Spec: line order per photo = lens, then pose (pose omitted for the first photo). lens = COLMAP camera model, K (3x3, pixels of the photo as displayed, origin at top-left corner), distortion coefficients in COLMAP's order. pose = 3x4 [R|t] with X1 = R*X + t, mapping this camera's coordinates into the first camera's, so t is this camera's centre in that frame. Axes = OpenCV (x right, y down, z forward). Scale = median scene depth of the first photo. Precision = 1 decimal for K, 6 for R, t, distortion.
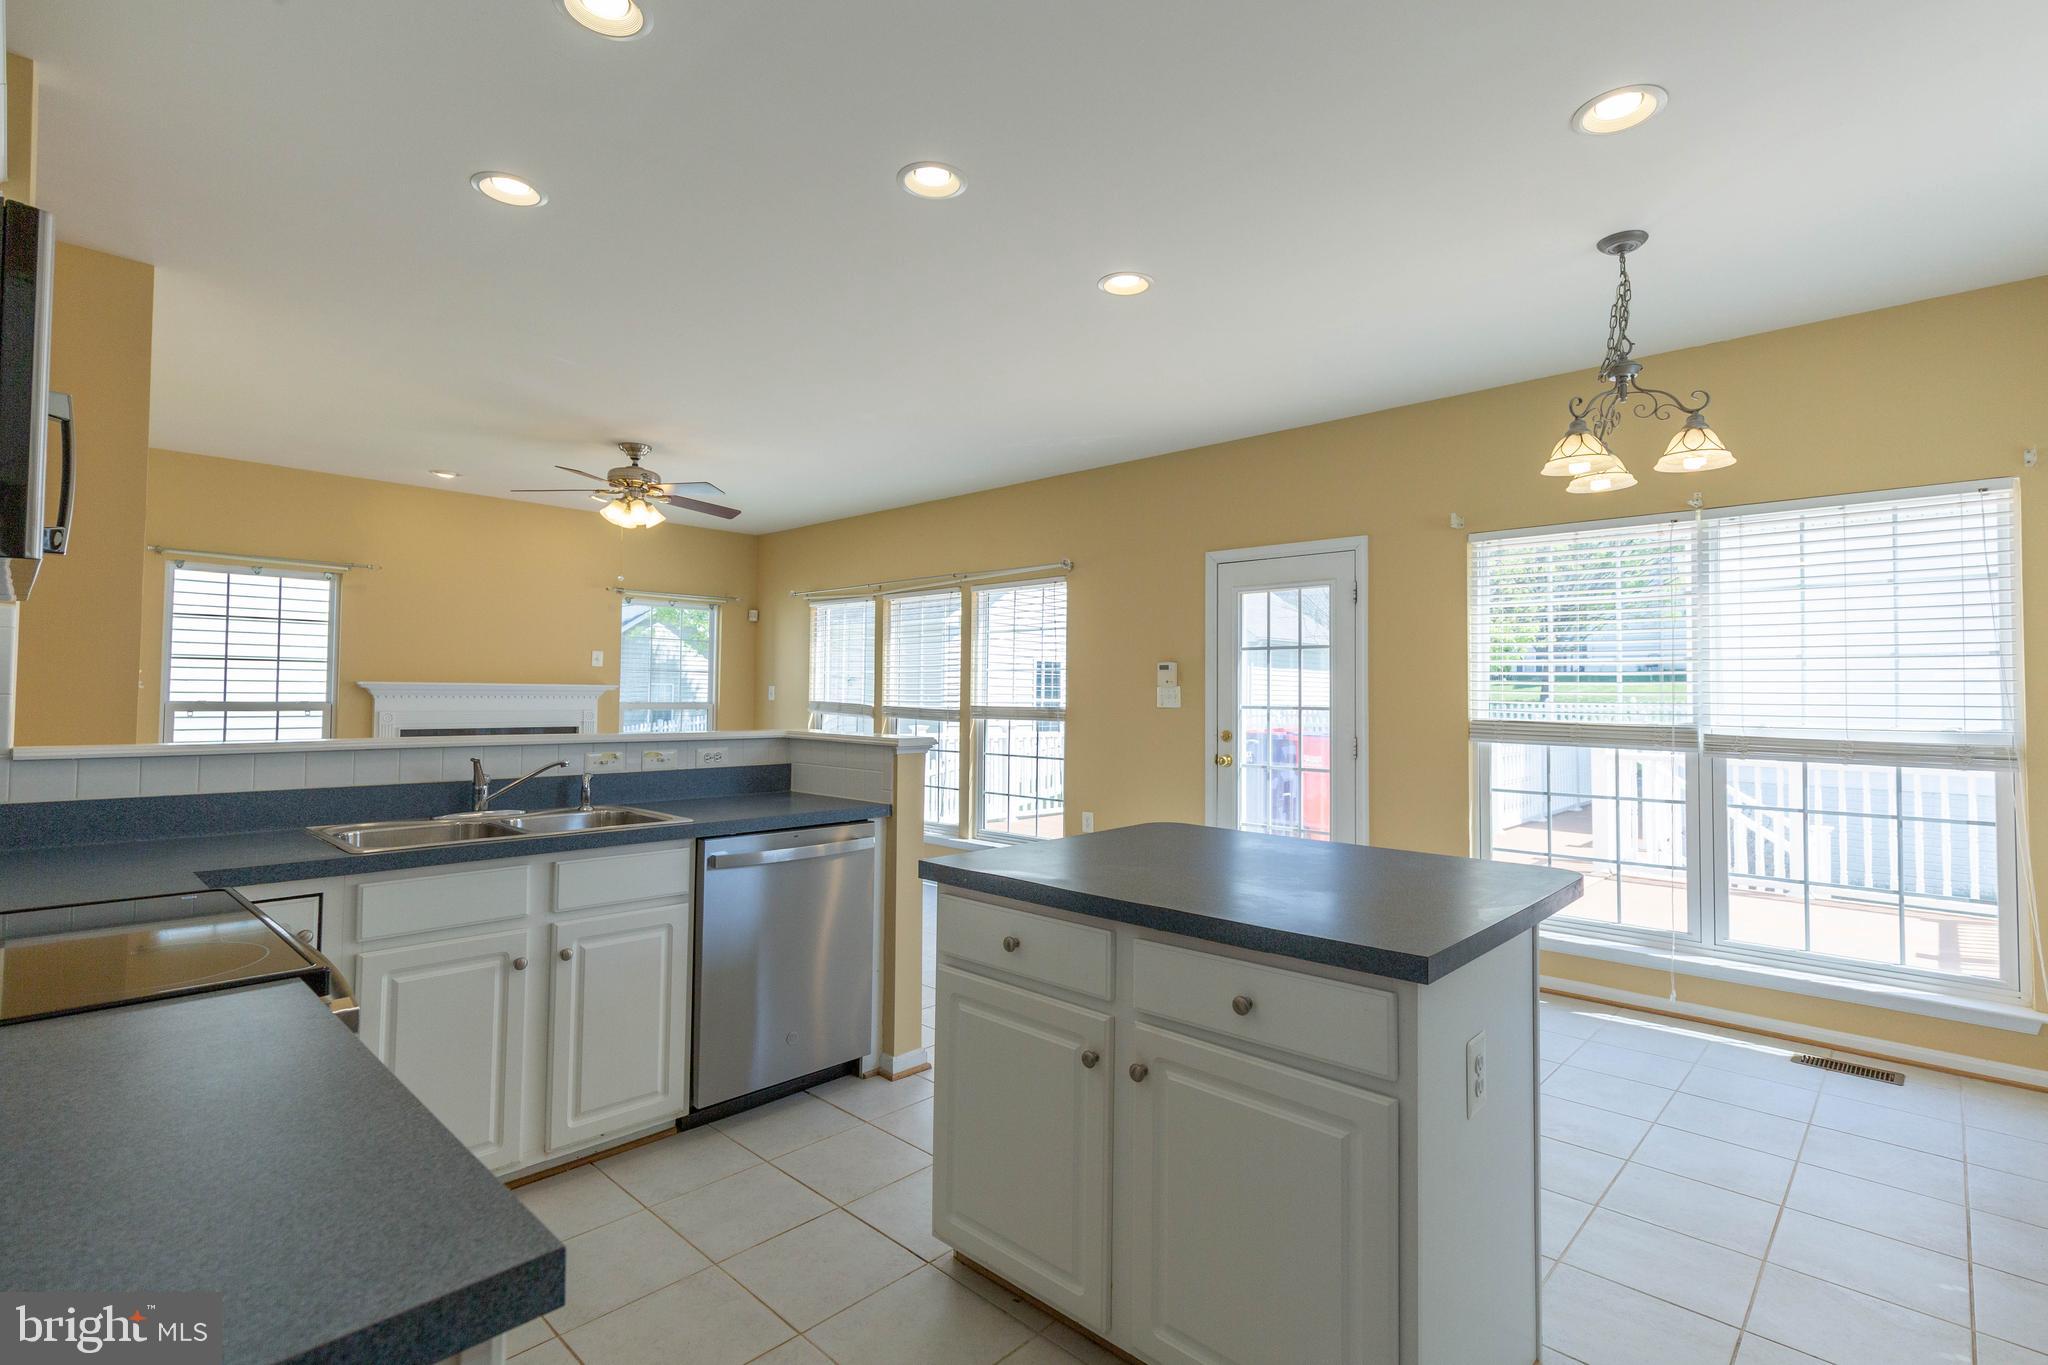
lens RADIAL K [[948.5, 0, 1028.5], [0, 948.5, 674.0], [0, 0, 1]] dist [0.008104, -0.002733]
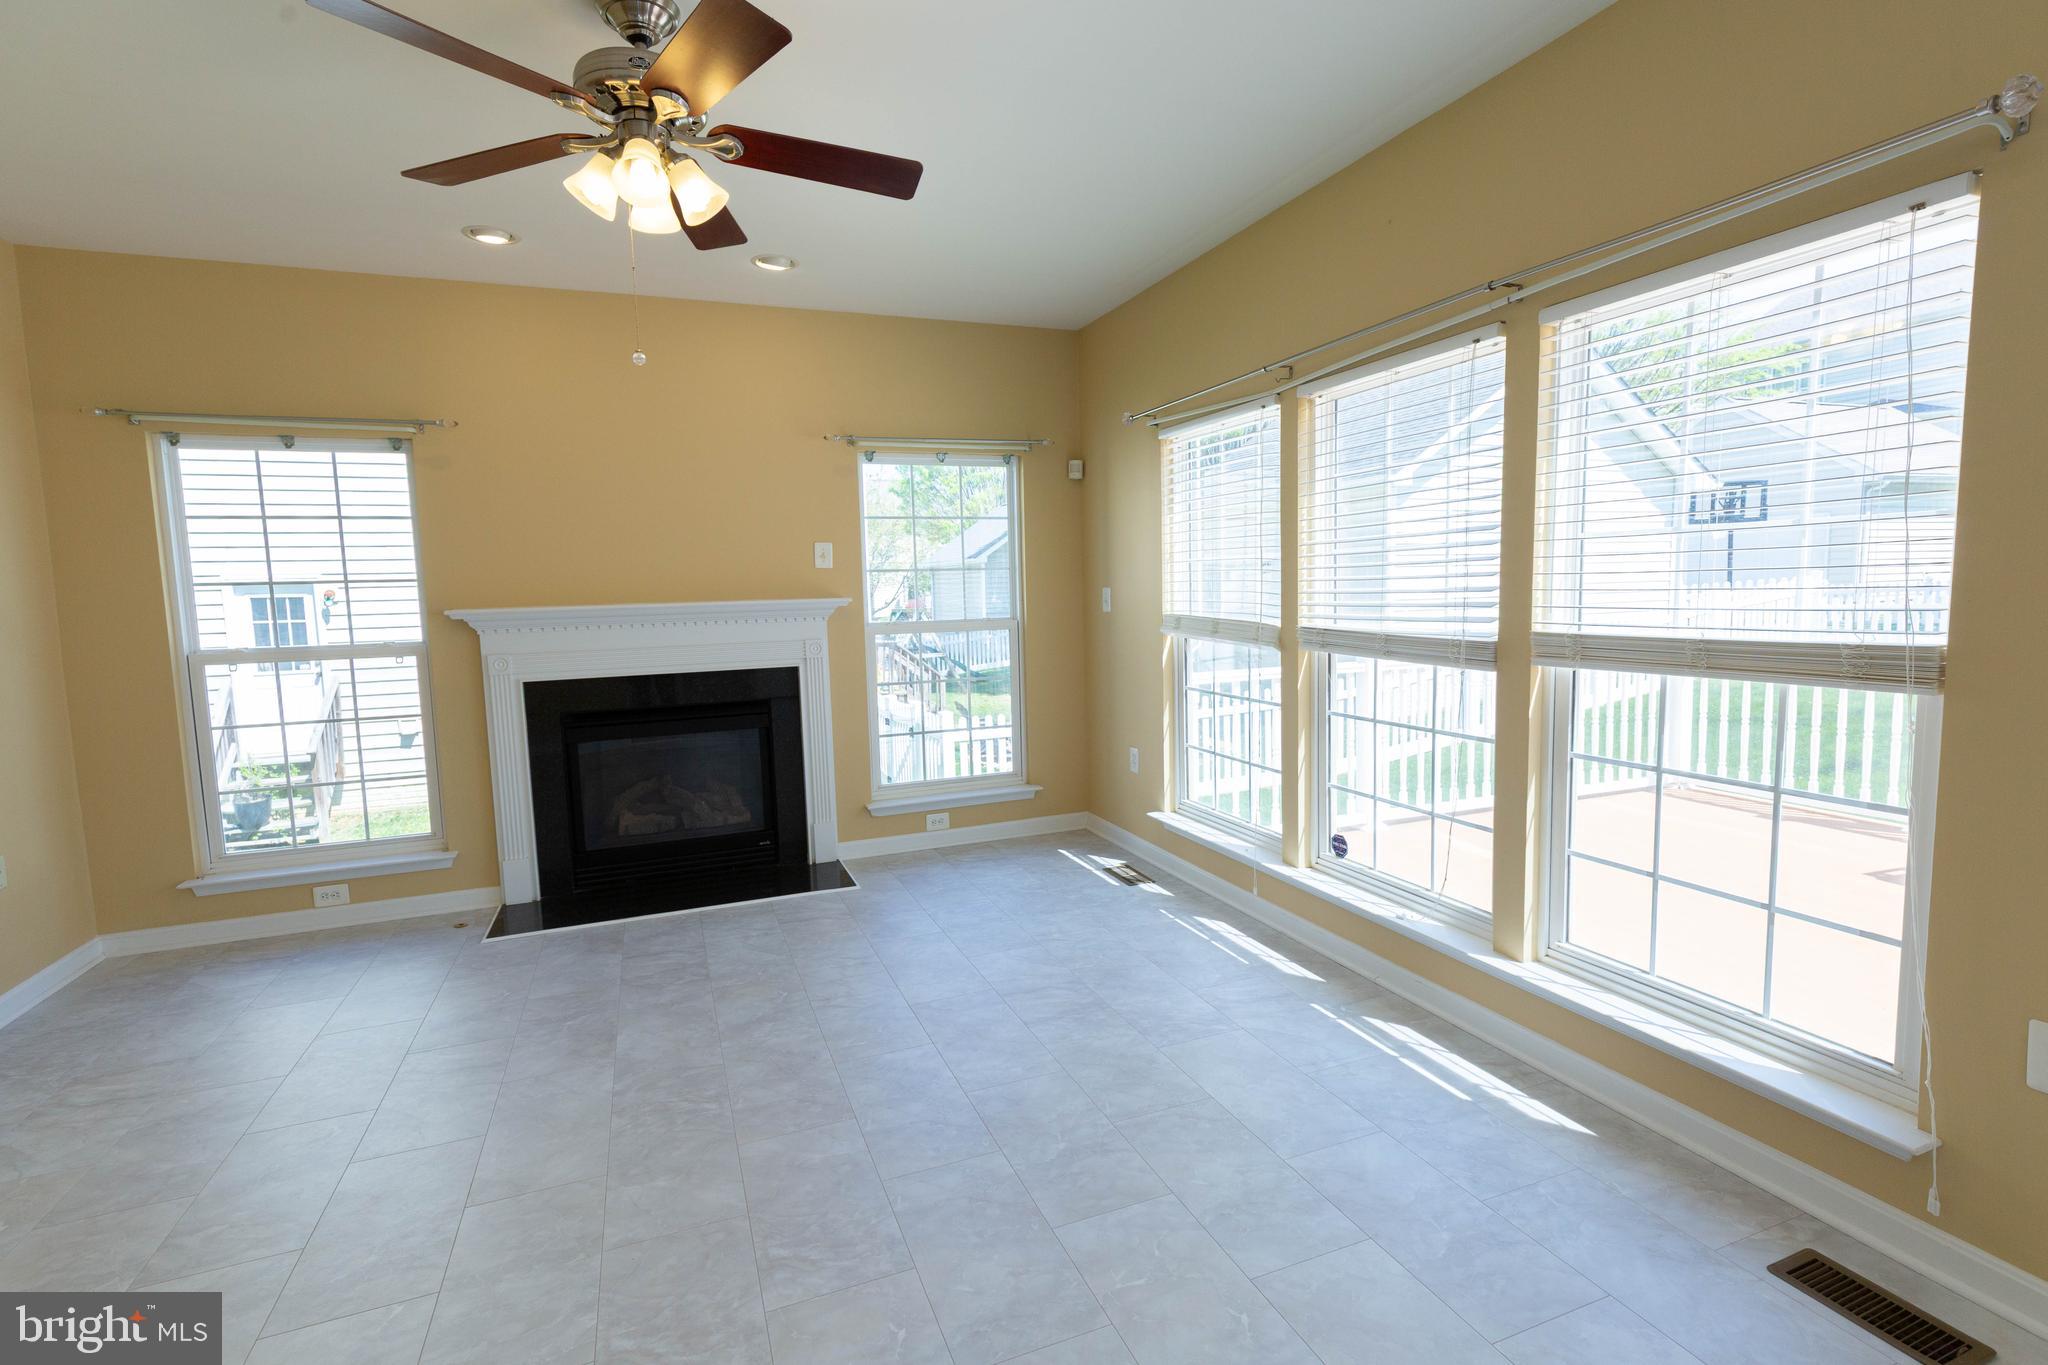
lens RADIAL K [[948.5, 0, 1028.4], [0, 948.5, 678.4], [0, 0, 1]] dist [0.008104, -0.002733]
pose [[0.904615, 0.006318, -0.426184, -0.096761], [0.047026, 0.992306, 0.114529, -0.001812], [0.423628, -0.123646, 0.897358, 0.672362]]
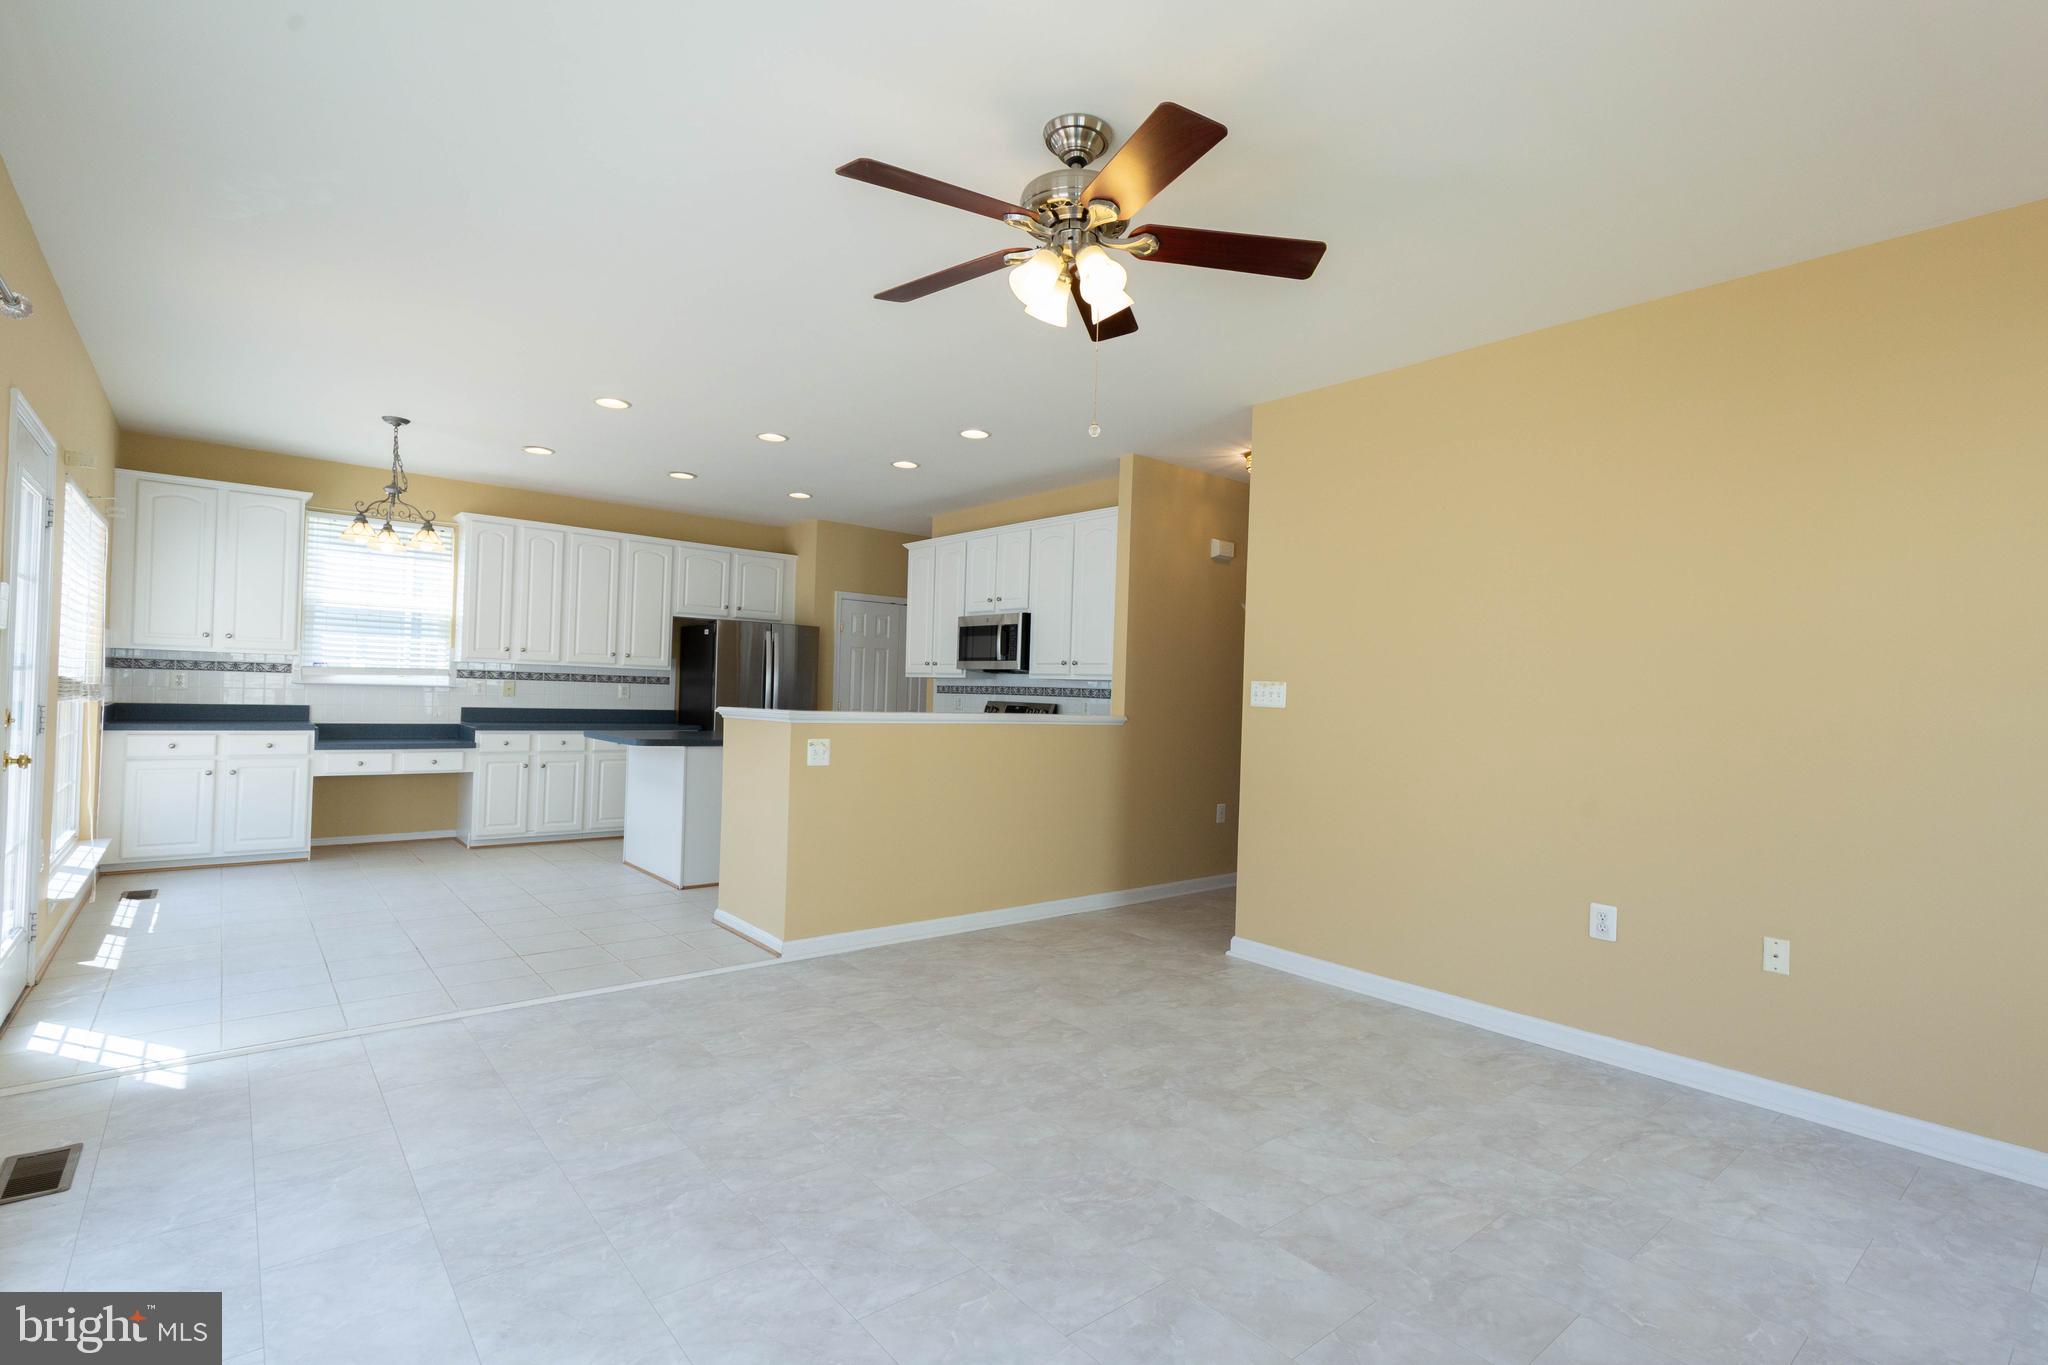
lens RADIAL K [[948.5, 0, 1045.9], [0, 948.5, 681.7], [0, 0, 1]] dist [0.008104, -0.002733]
pose [[-0.992987, -0.040988, 0.110888, -0.451782], [-0.045219, 0.998331, -0.035909, 0.033011], [-0.109232, -0.040672, -0.993184, 1.415933]]
